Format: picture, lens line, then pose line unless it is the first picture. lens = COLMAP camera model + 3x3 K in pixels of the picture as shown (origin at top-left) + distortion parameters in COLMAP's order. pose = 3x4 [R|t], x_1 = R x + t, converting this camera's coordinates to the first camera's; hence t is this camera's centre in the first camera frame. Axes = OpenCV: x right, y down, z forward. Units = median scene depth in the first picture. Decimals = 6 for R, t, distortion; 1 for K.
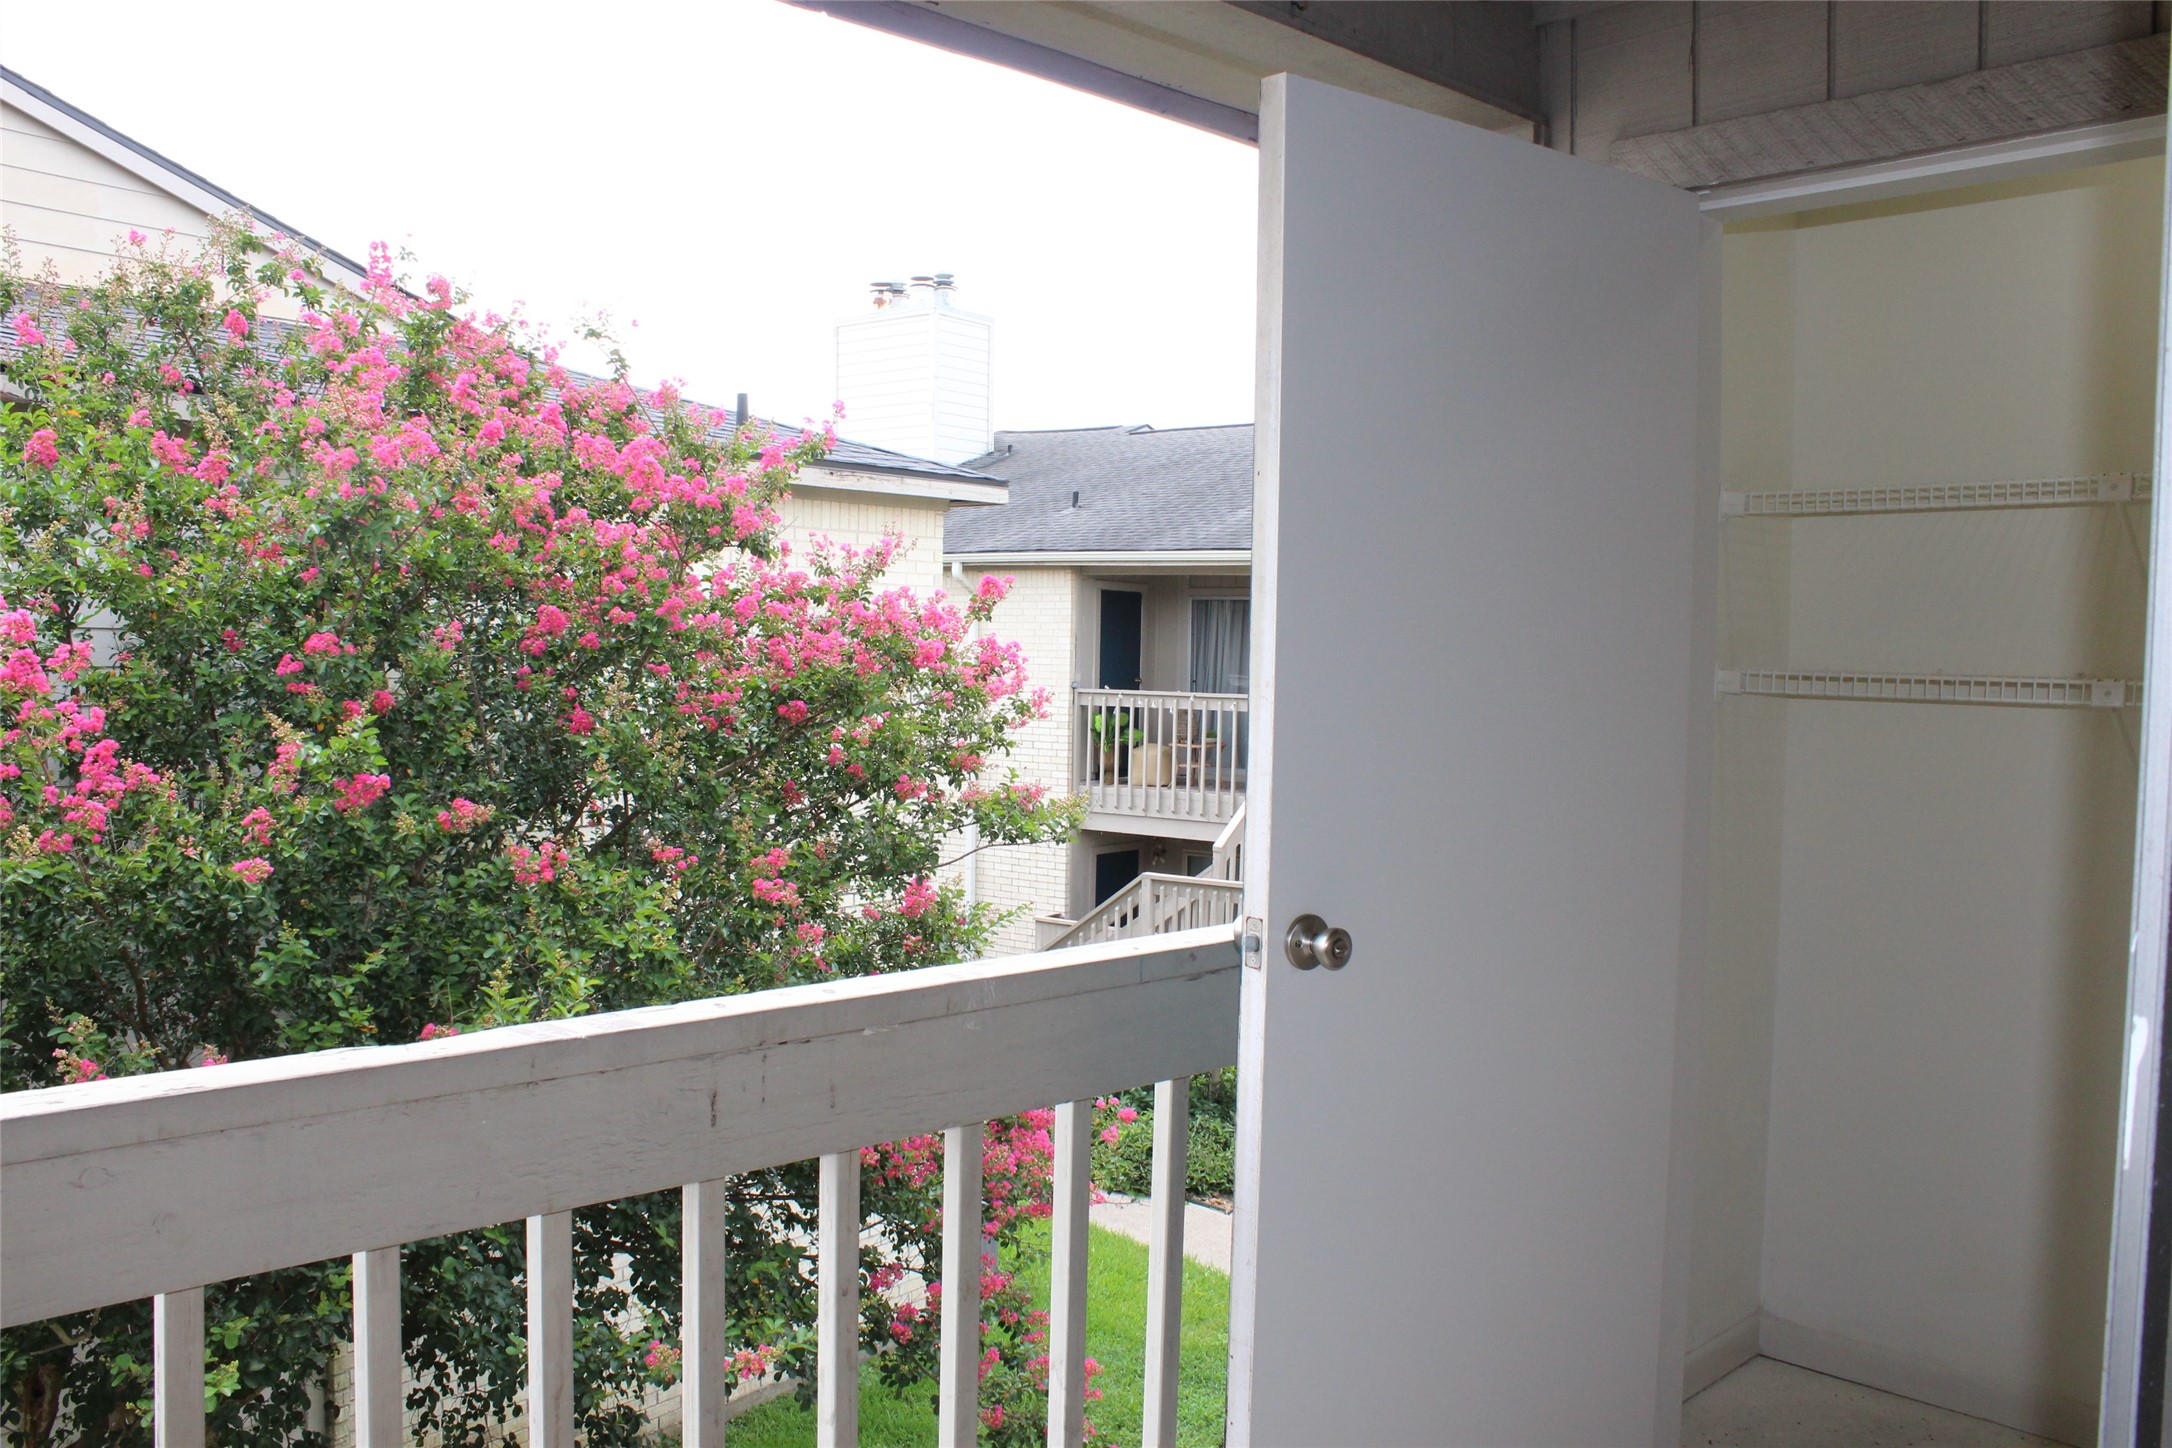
lens RADIAL K [[1806.1, 0, 1038.0], [0, 1806.1, 717.0], [0, 0, 1]] dist [-0.156198, 0.125726]
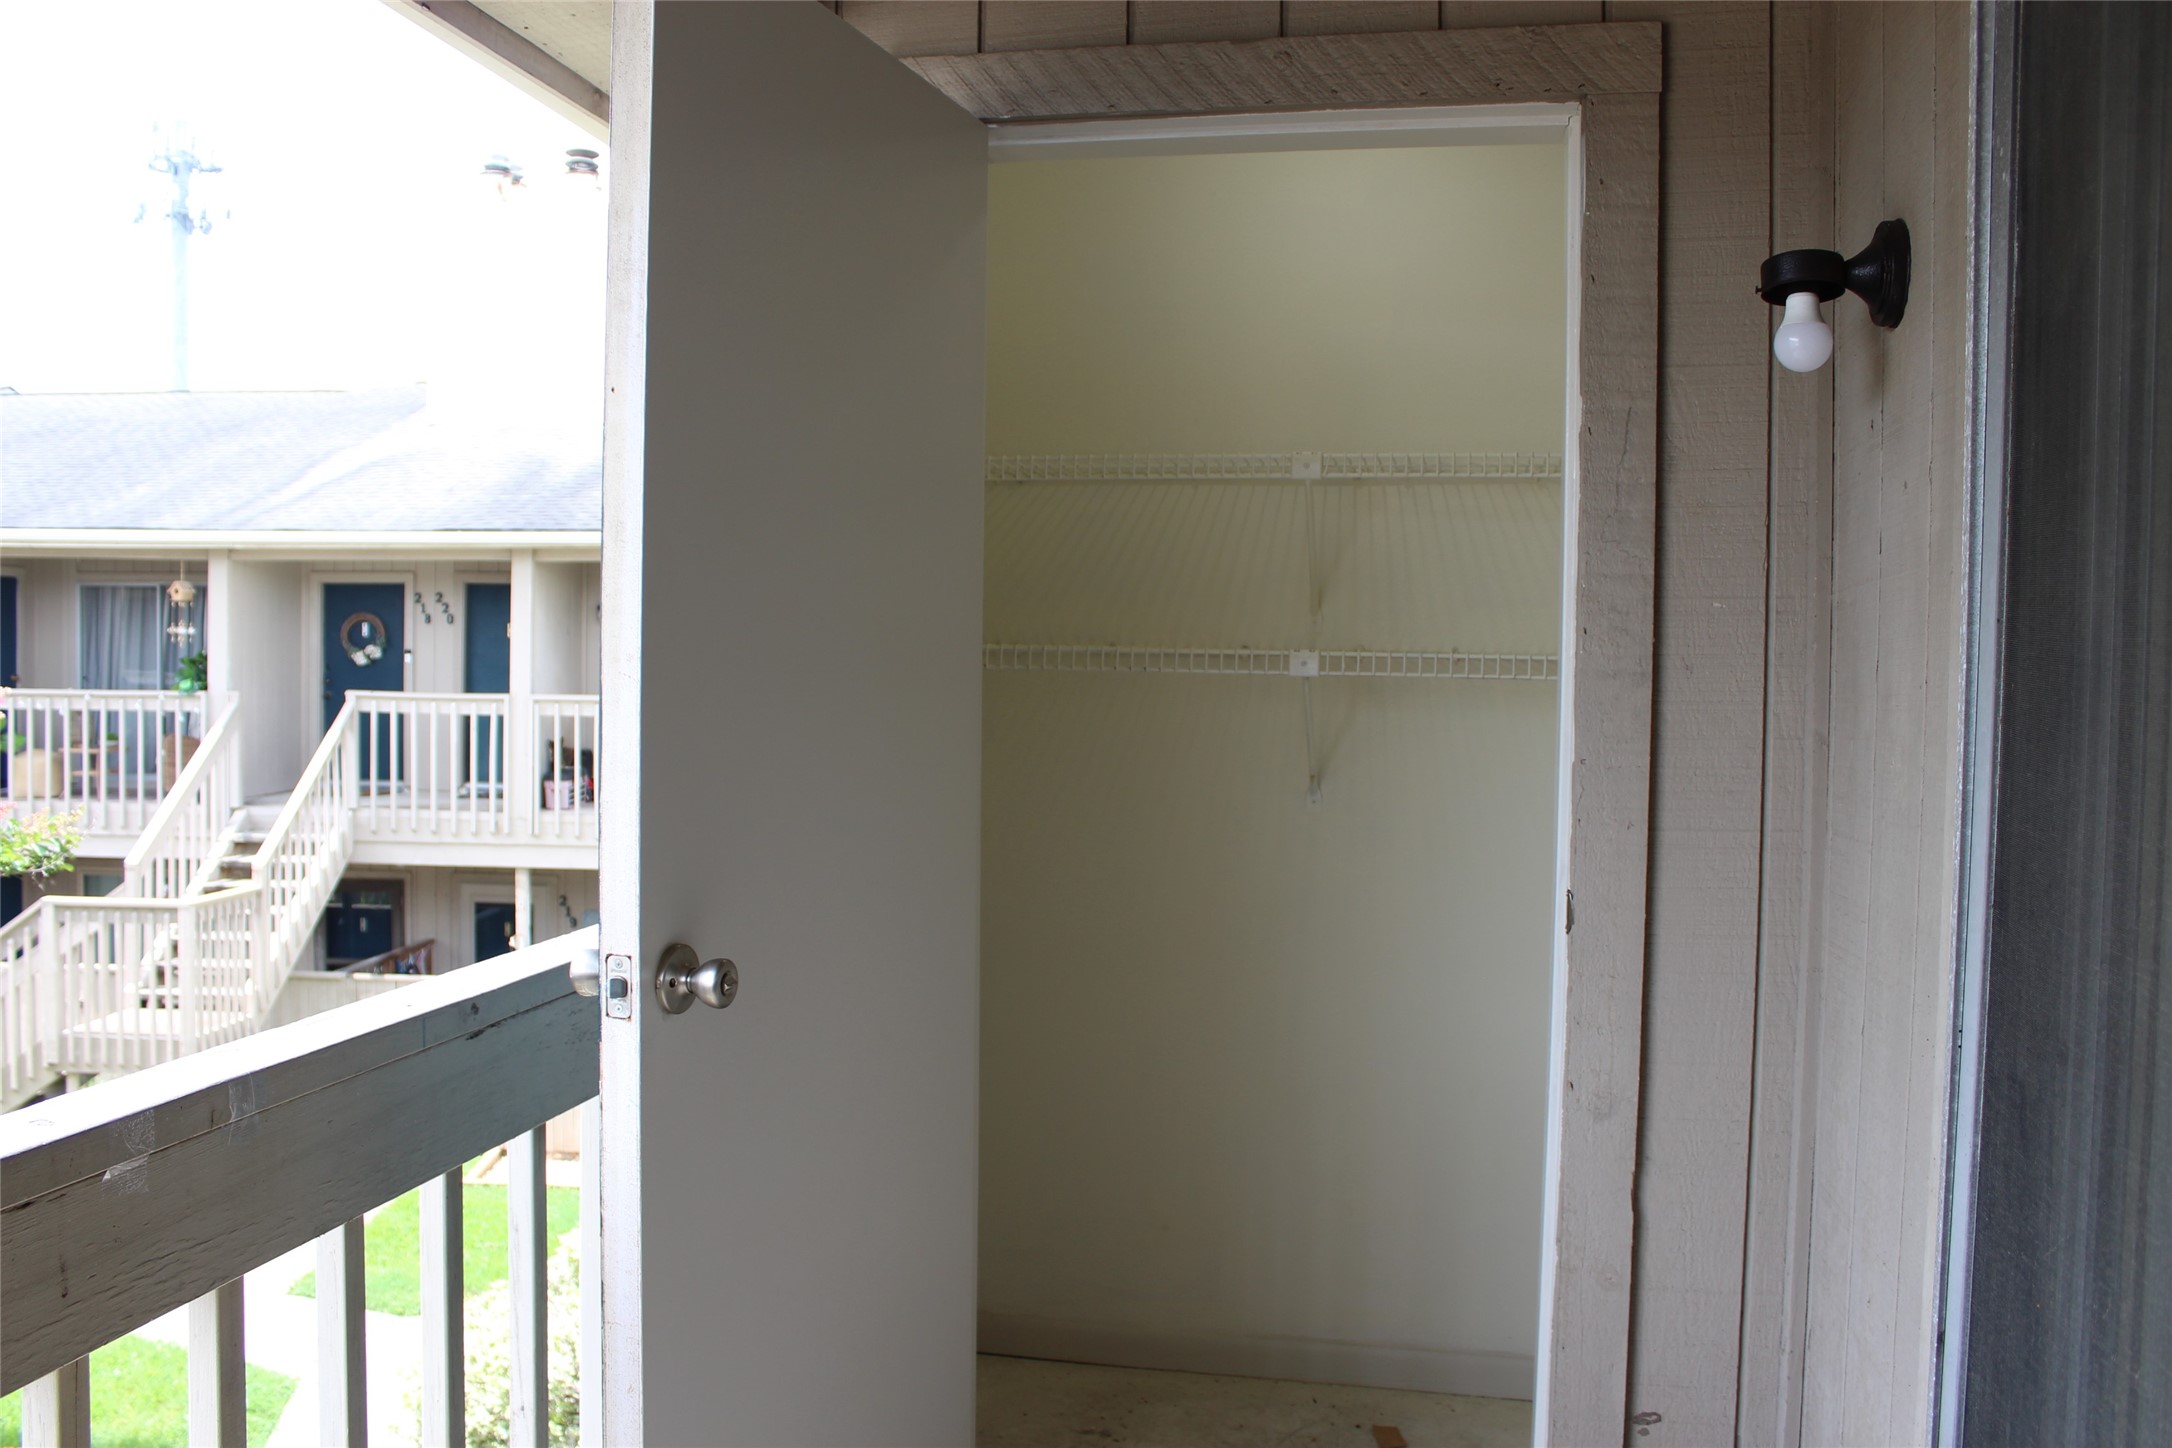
lens RADIAL K [[1806.1, 0, 1038.0], [0, 1806.1, 717.0], [0, 0, 1]] dist [-0.156198, 0.125726]
pose [[0.819558, -0.025227, 0.572441, -0.149362], [0.022858, 0.999675, 0.011329, 0.003150], [-0.572541, 0.003800, 0.819868, 0.223283]]
